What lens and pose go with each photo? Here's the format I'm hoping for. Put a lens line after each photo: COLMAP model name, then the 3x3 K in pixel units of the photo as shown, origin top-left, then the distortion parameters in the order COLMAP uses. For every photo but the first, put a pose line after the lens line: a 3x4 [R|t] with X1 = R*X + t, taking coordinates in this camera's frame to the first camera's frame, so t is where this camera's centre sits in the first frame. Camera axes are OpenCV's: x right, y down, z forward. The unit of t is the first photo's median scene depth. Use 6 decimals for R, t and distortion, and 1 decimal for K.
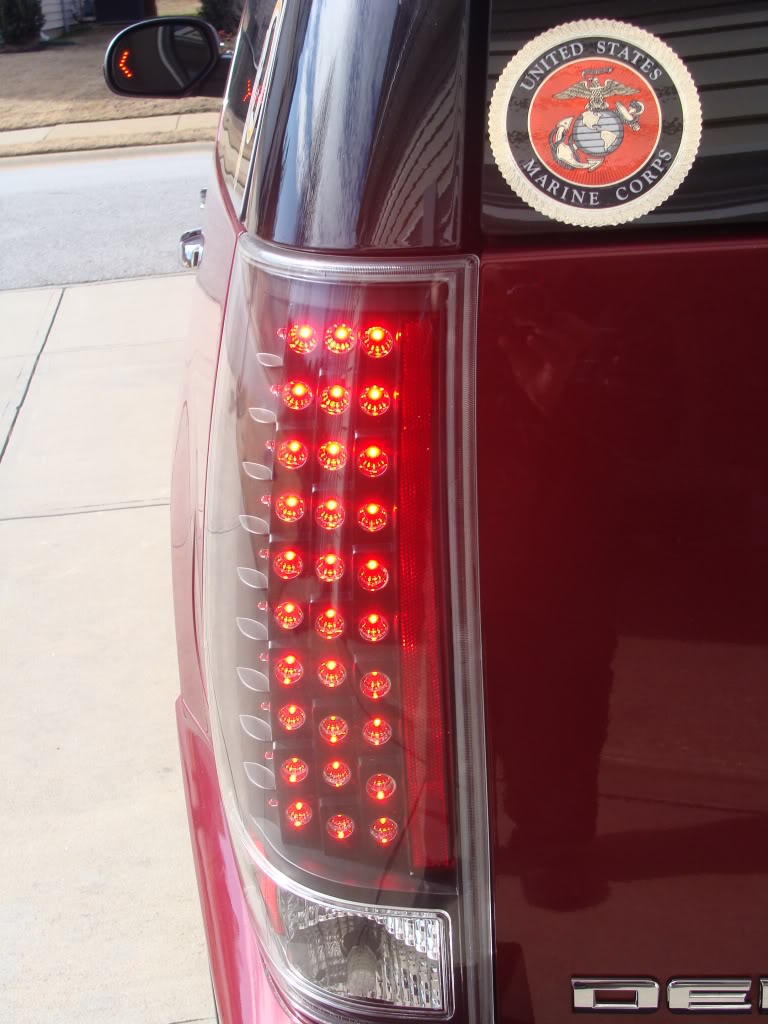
lens RADIAL K [[1701.9, 0, 384.0], [0, 1701.9, 512.0], [0, 0, 1]] dist [-0.202502, 0.701998]
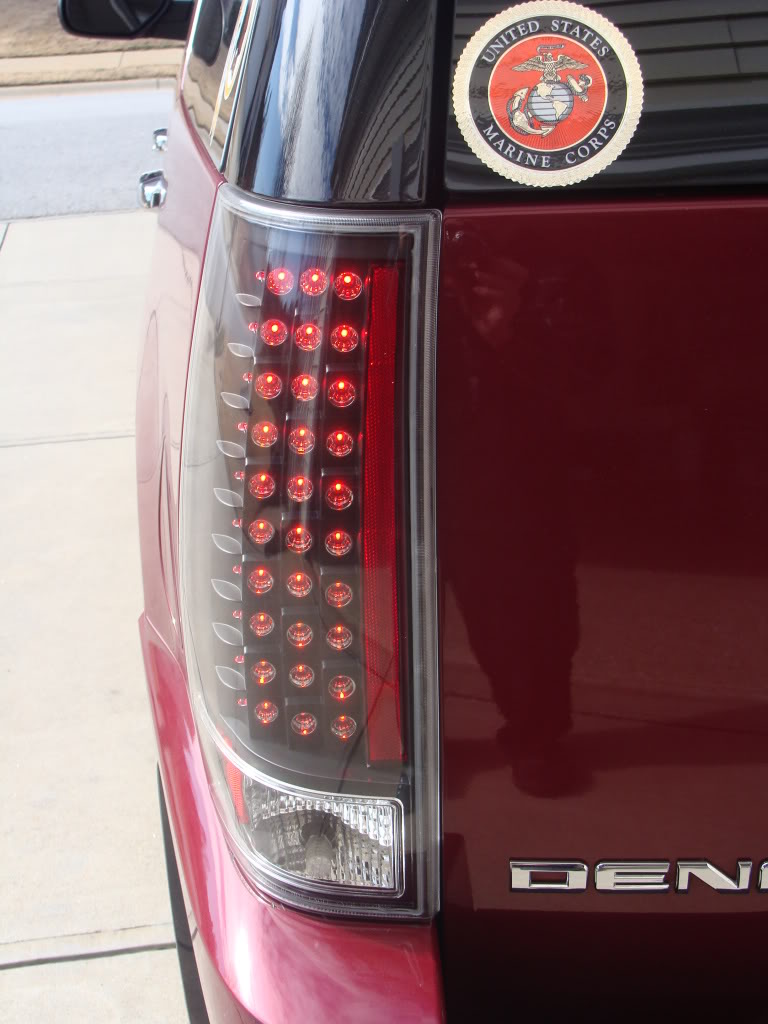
lens RADIAL K [[1701.9, 0, 384.0], [0, 1701.9, 512.0], [0, 0, 1]] dist [-0.202502, 0.701998]
pose [[0.998962, 0.017251, 0.042151, -0.023367], [-0.018683, 0.999254, 0.033804, 0.009250], [-0.041537, -0.034556, 0.998539, -0.108346]]
